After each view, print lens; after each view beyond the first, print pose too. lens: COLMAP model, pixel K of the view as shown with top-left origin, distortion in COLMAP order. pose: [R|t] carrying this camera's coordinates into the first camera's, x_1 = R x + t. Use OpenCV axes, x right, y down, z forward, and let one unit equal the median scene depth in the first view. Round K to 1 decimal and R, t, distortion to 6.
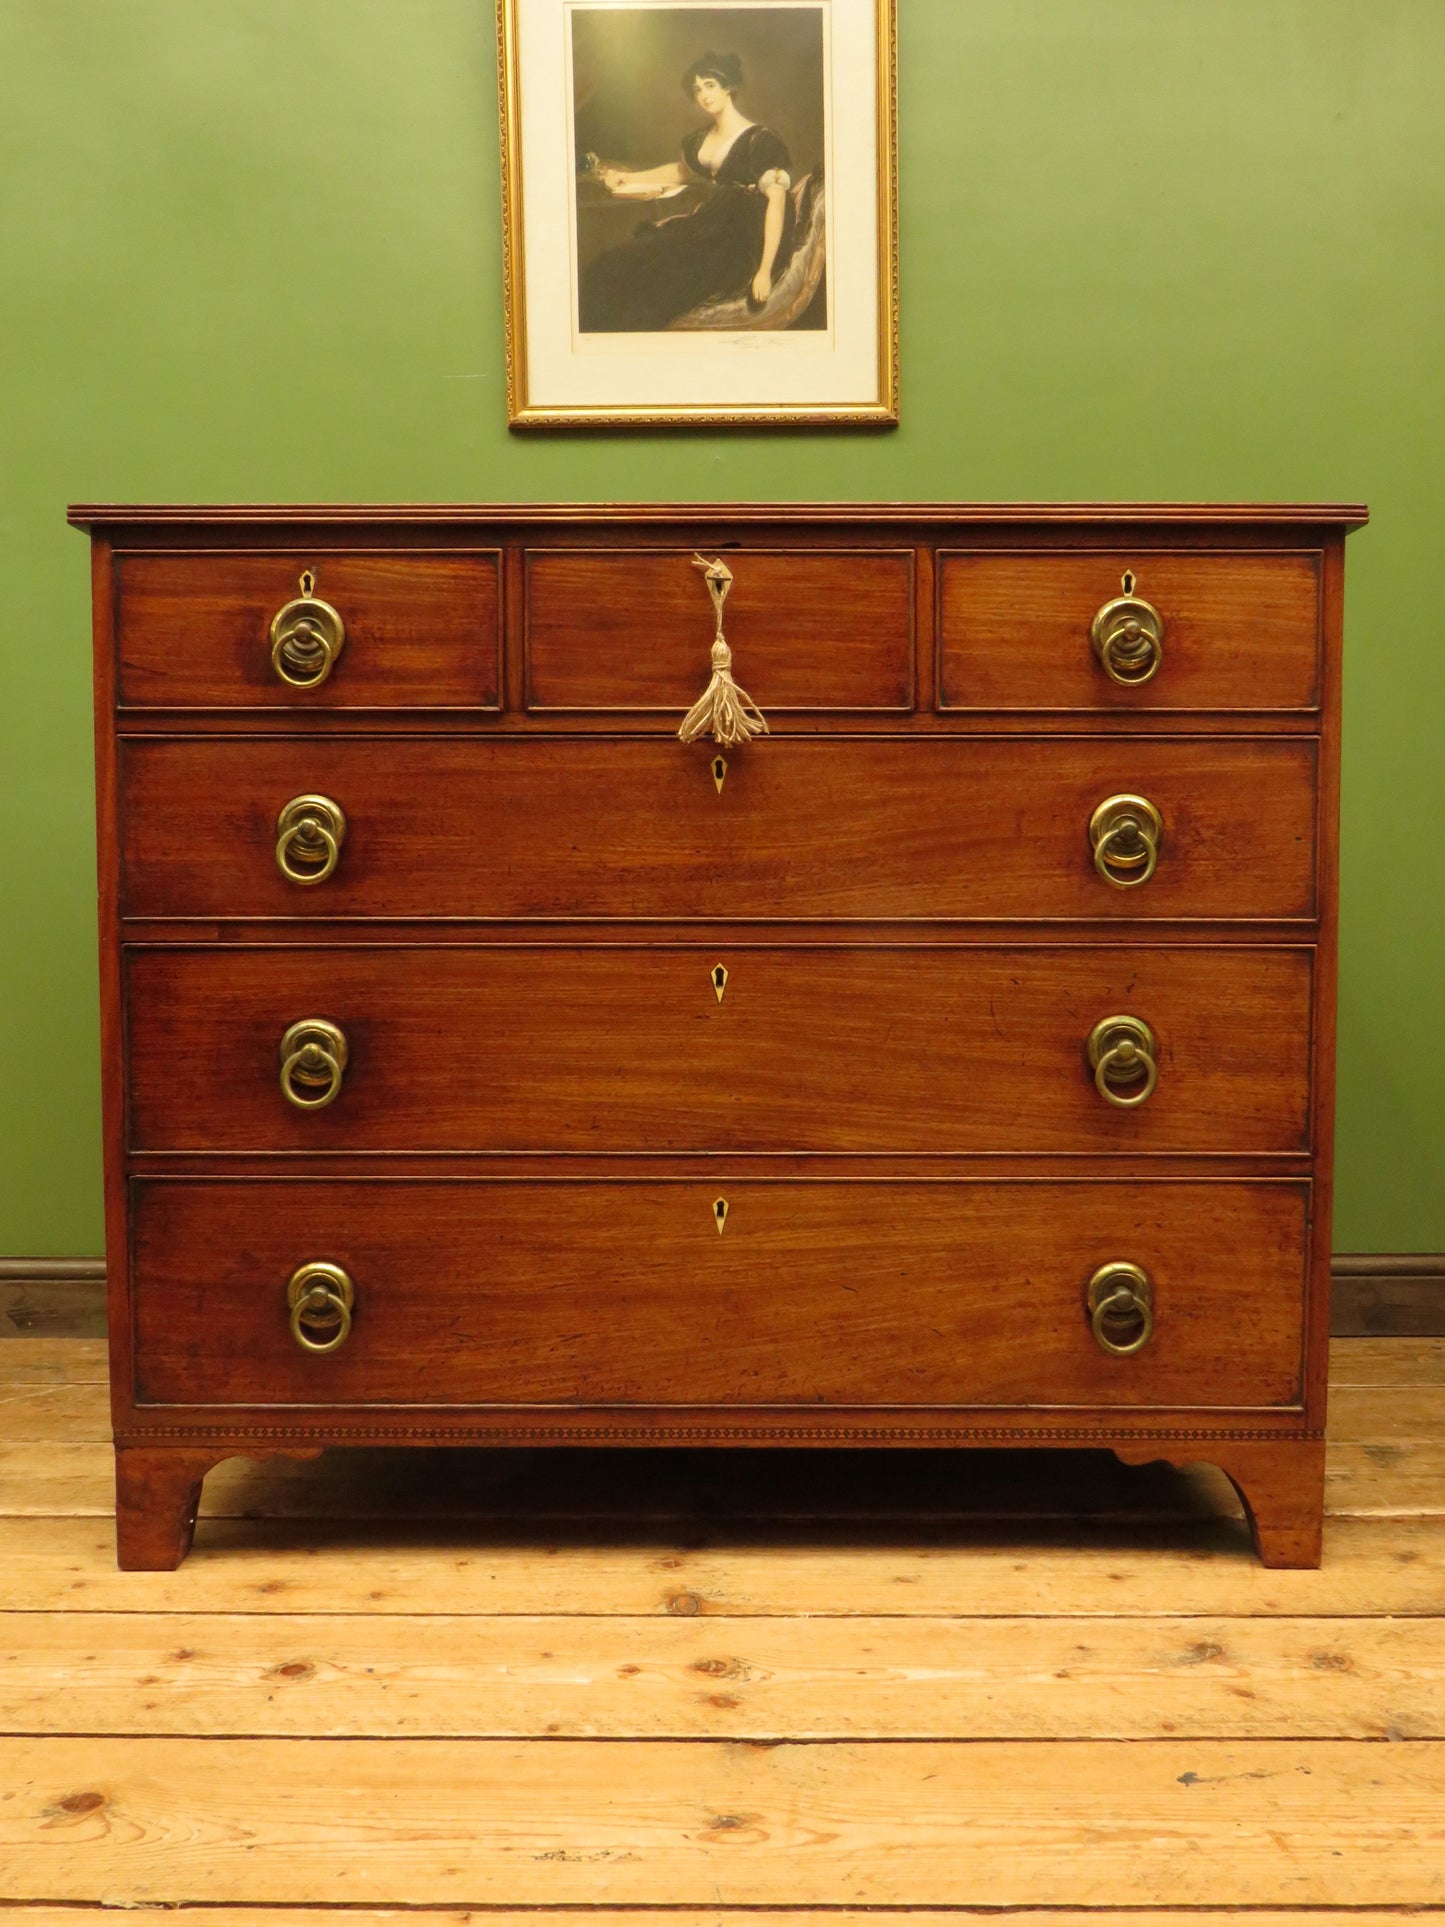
lens RADIAL K [[1709.0, 0, 747.7], [0, 1709.0, 981.1], [0, 0, 1]] dist [-0.054474, -0.002135]
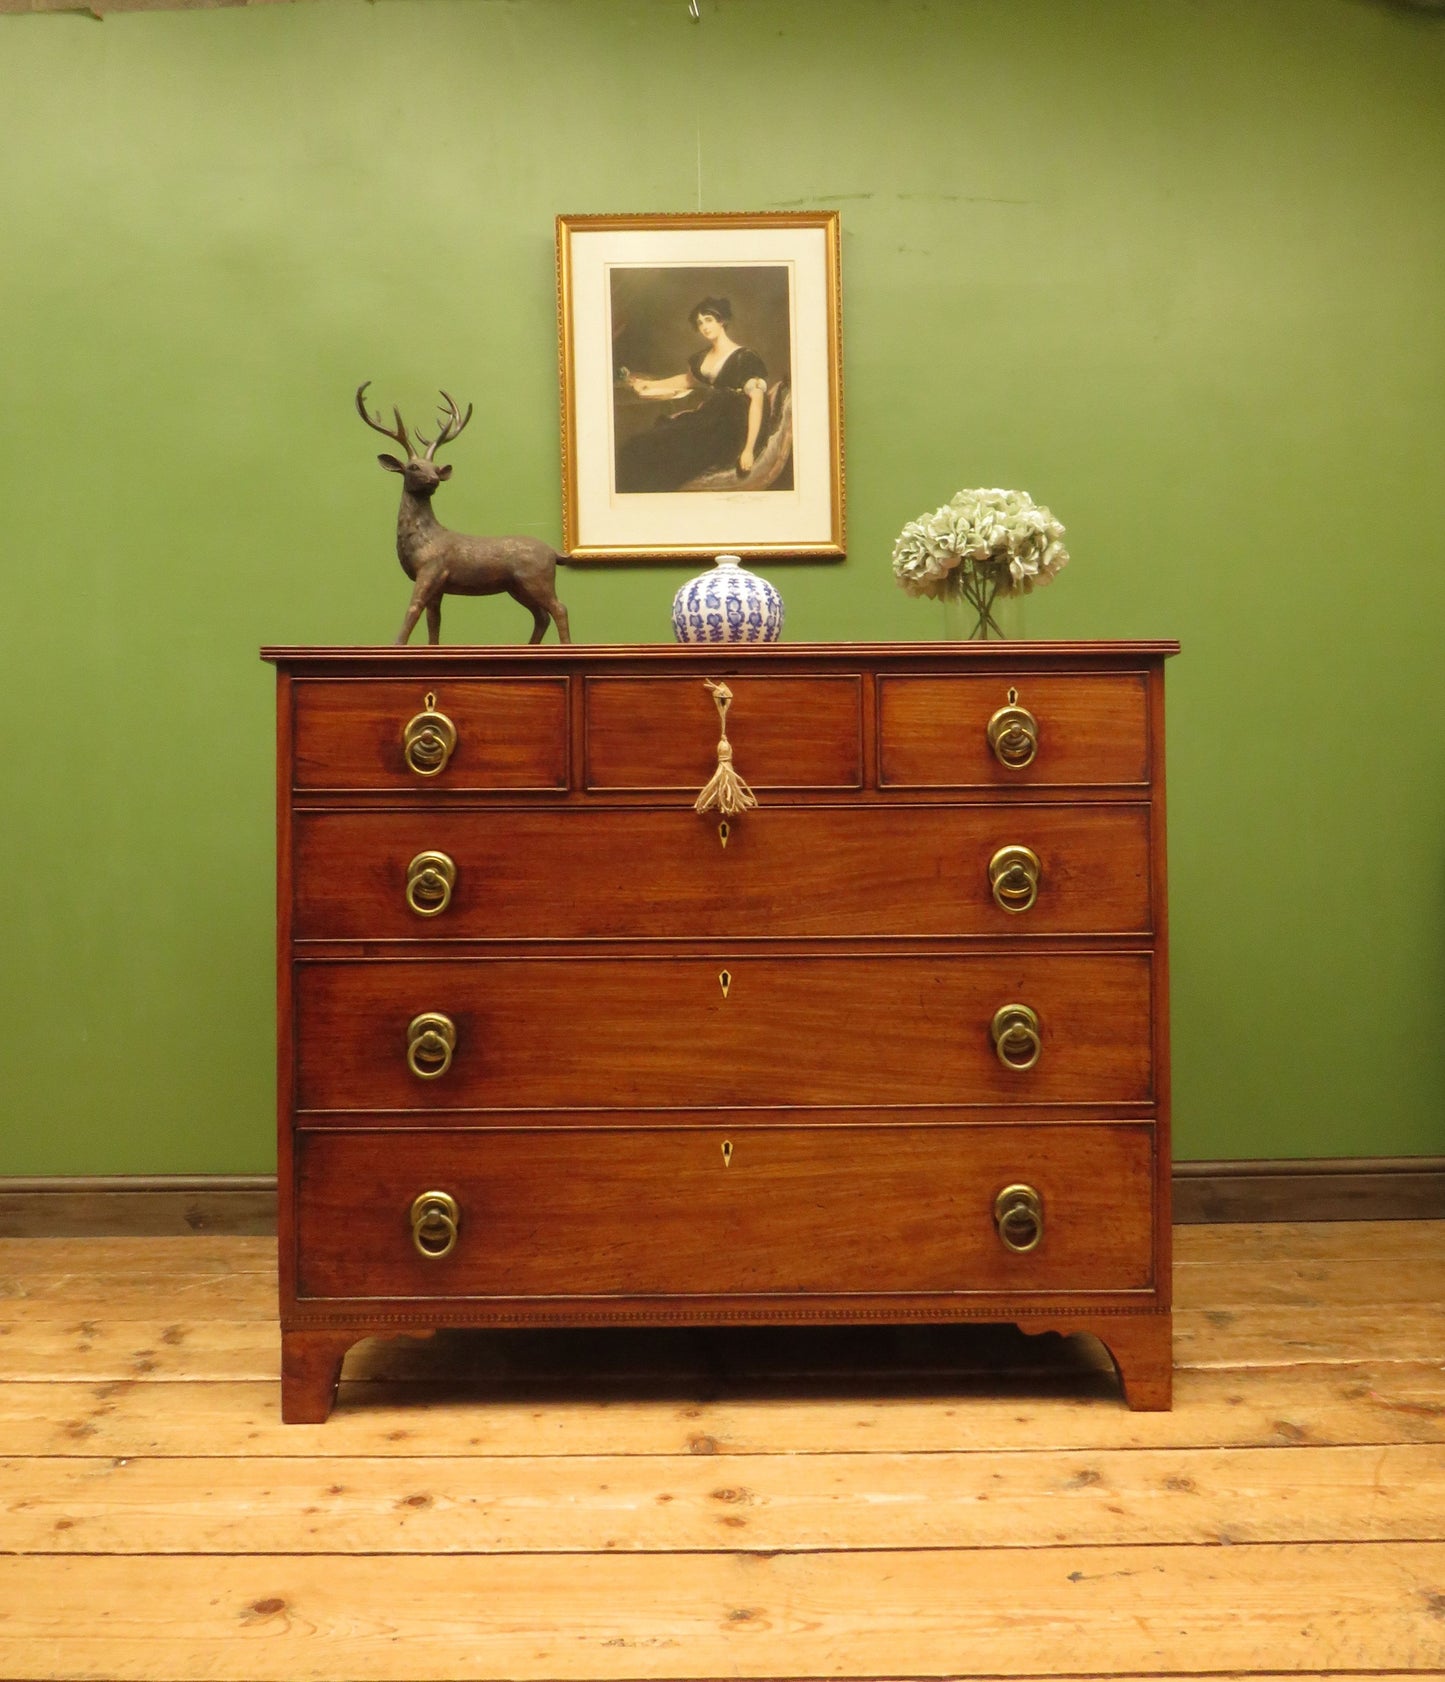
lens RADIAL K [[1332.2, 0, 742.8], [0, 1332.2, 796.7], [0, 0, 1]] dist [-0.054614, 0.001427]
pose [[0.999916, -0.008041, 0.010198, -0.012077], [0.008918, 0.995986, -0.089062, -0.054034], [-0.009441, 0.089145, 0.995974, -0.090350]]
